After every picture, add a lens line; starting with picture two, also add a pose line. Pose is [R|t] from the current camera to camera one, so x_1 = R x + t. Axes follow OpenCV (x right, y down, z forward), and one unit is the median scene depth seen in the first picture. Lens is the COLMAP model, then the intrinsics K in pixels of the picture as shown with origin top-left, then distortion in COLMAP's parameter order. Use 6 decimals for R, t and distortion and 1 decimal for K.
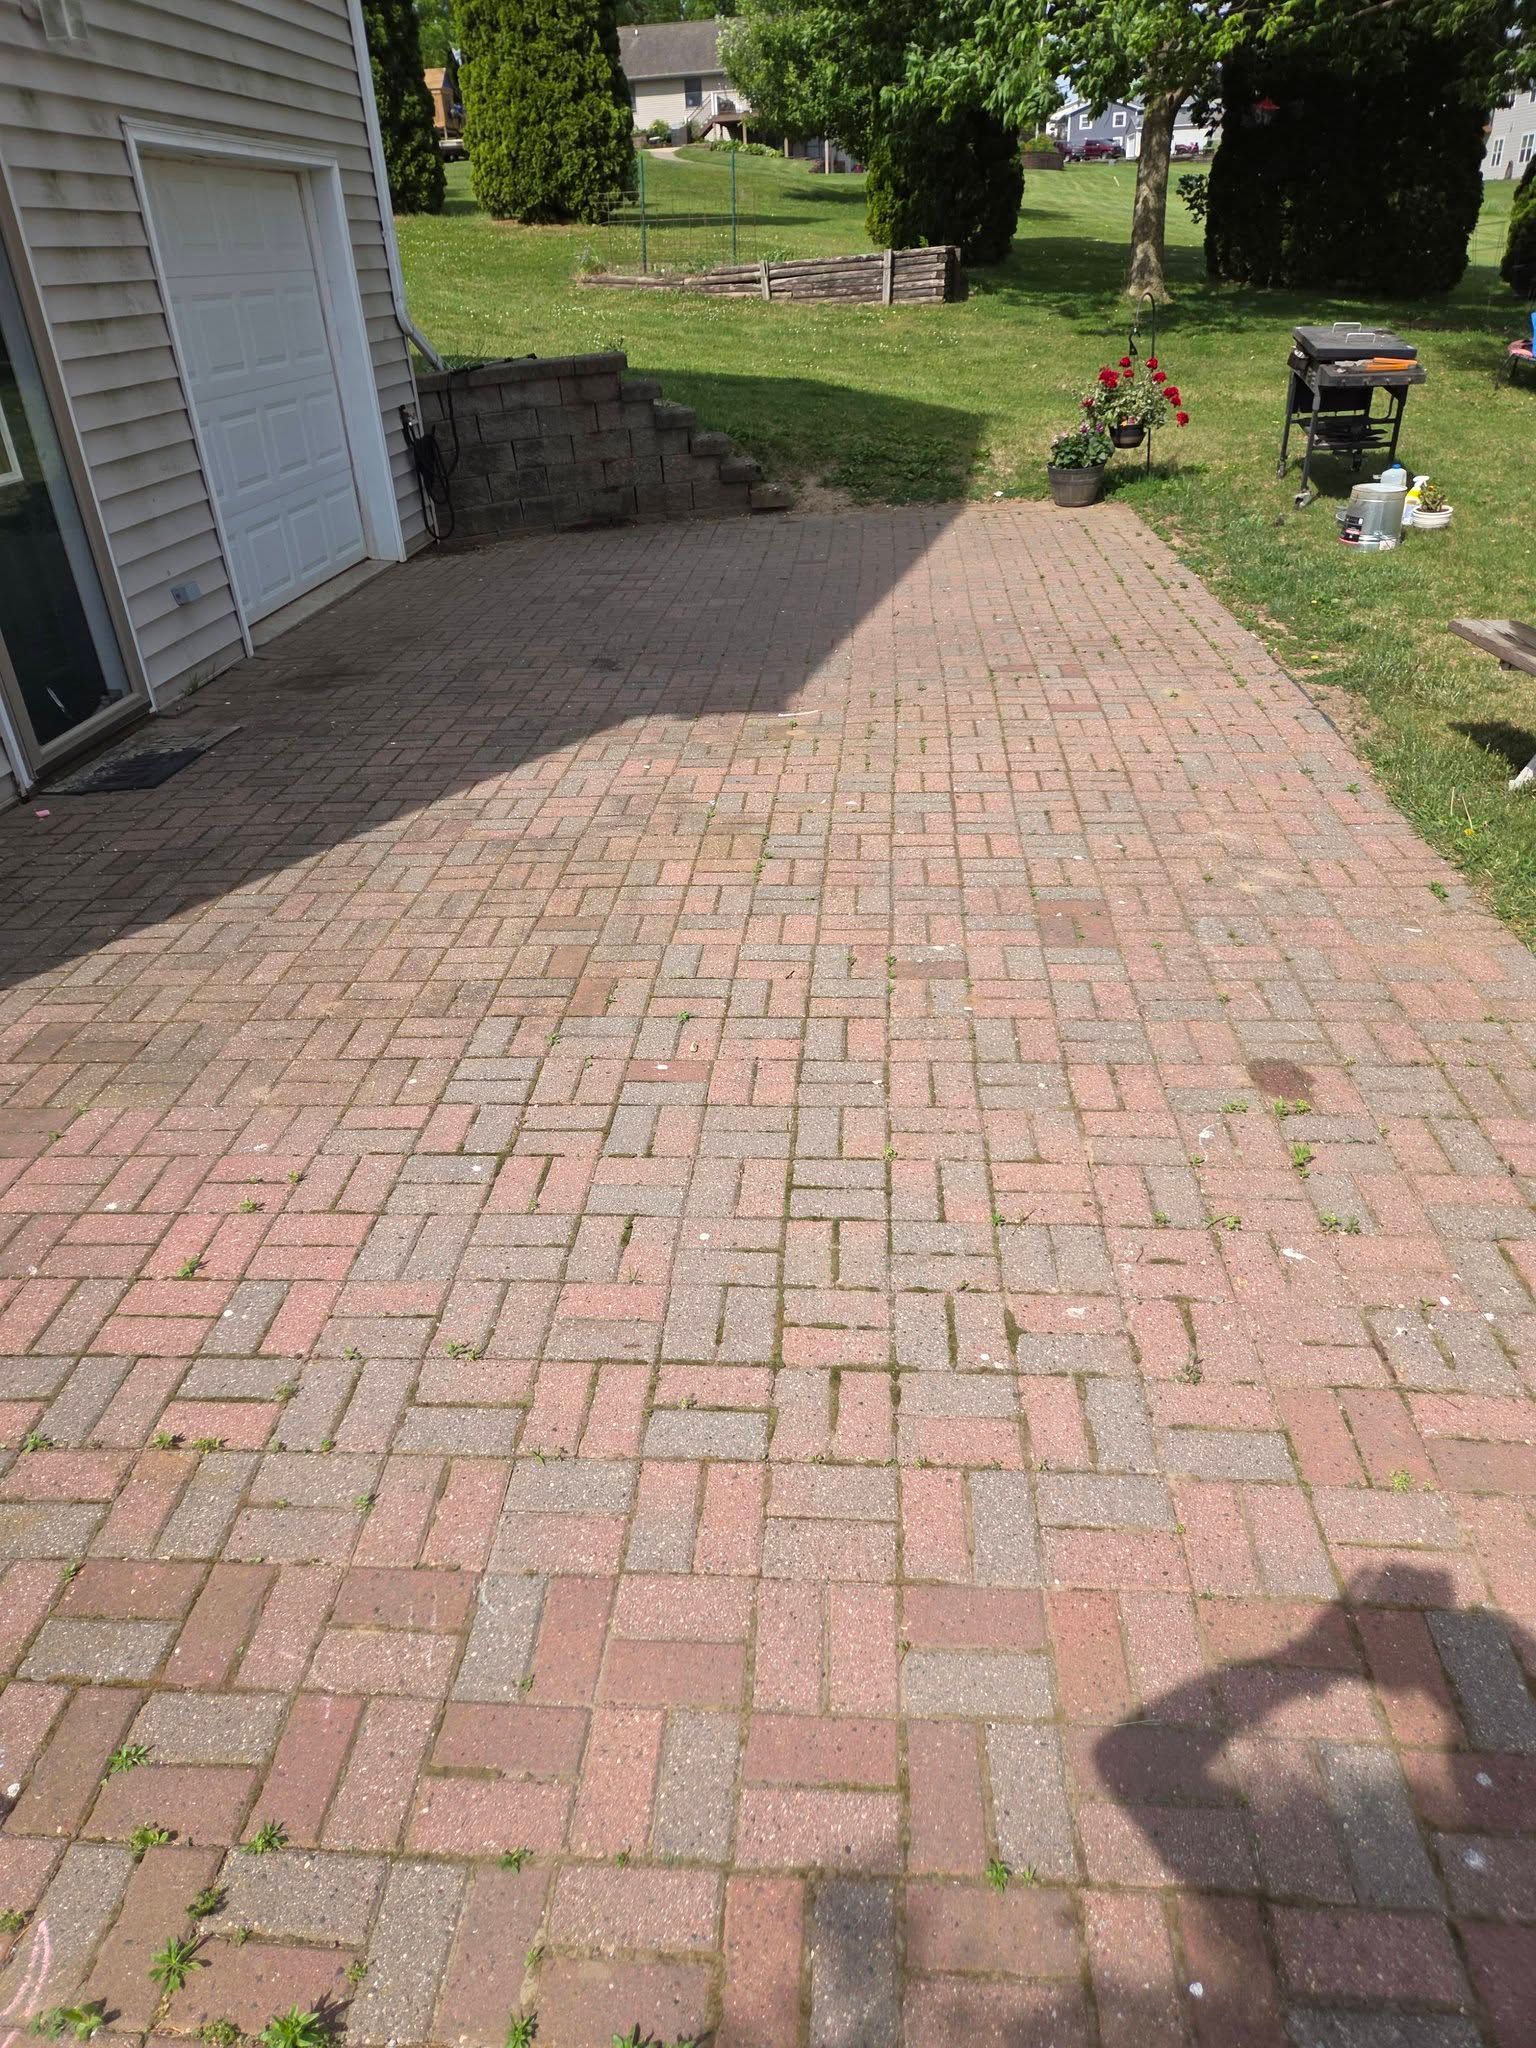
lens RADIAL K [[1361.6, 0, 751.9], [0, 1361.6, 1046.6], [0, 0, 1]] dist [0.065942, -0.054908]
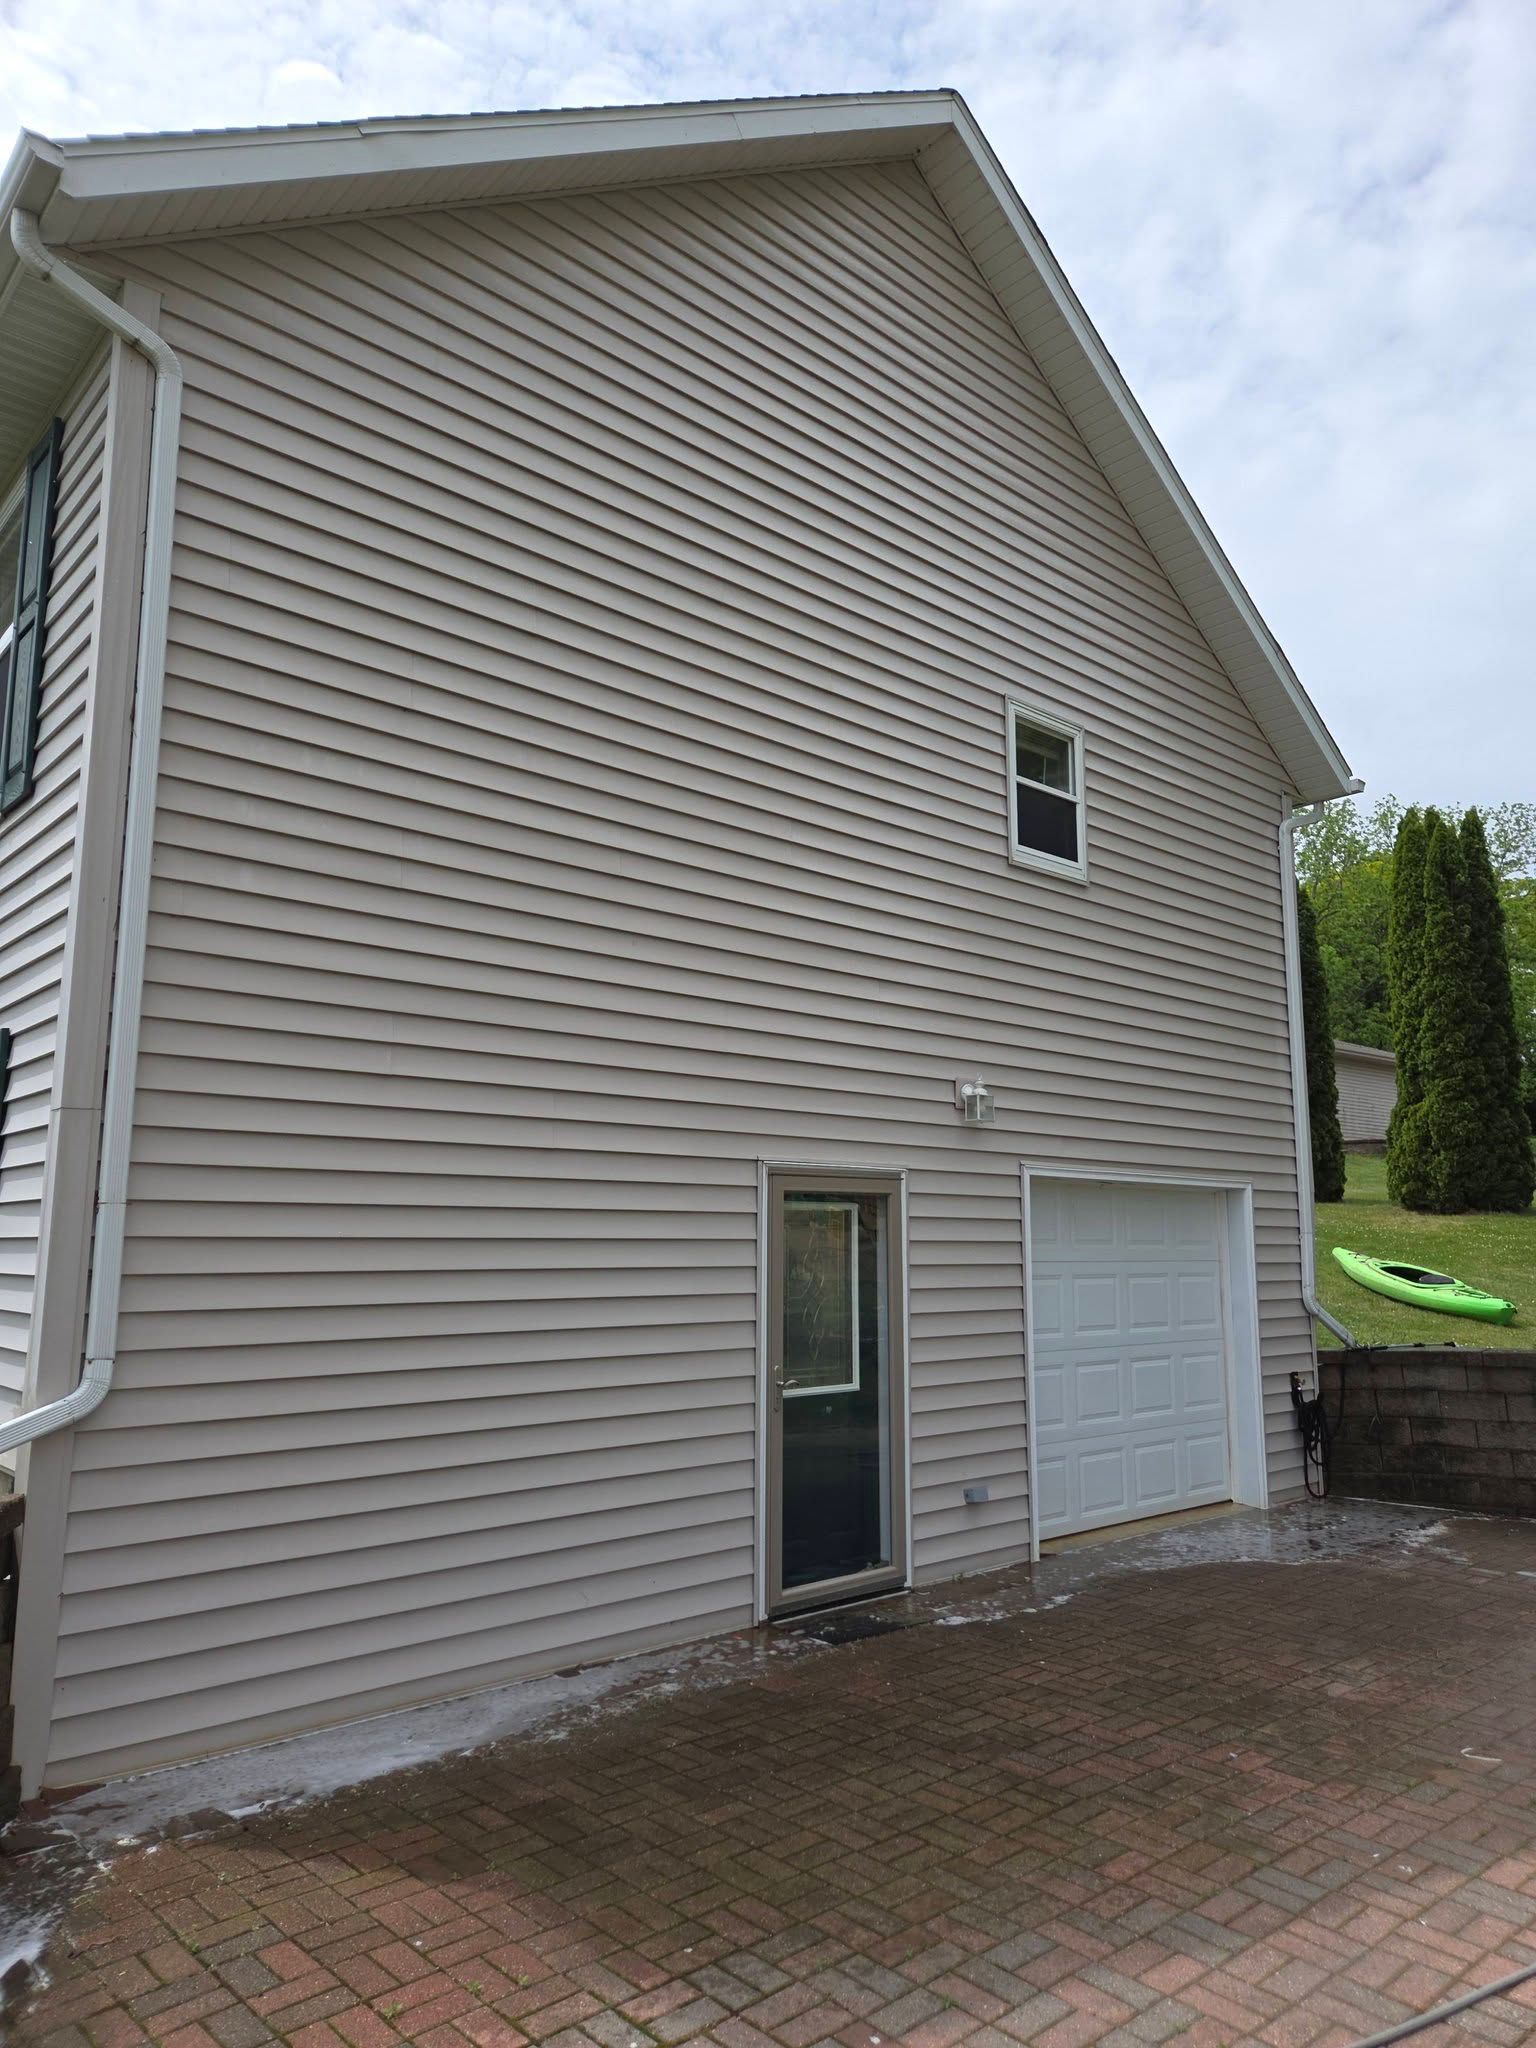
lens RADIAL K [[1364.7, 0, 785.2], [0, 1364.7, 1032.7], [0, 0, 1]] dist [0.066986, -0.051223]
pose [[0.727039, -0.050682, -0.684723, 0.368864], [-0.377694, 0.803300, -0.460495, -0.049007], [0.573377, 0.593414, 0.564889, -0.000476]]
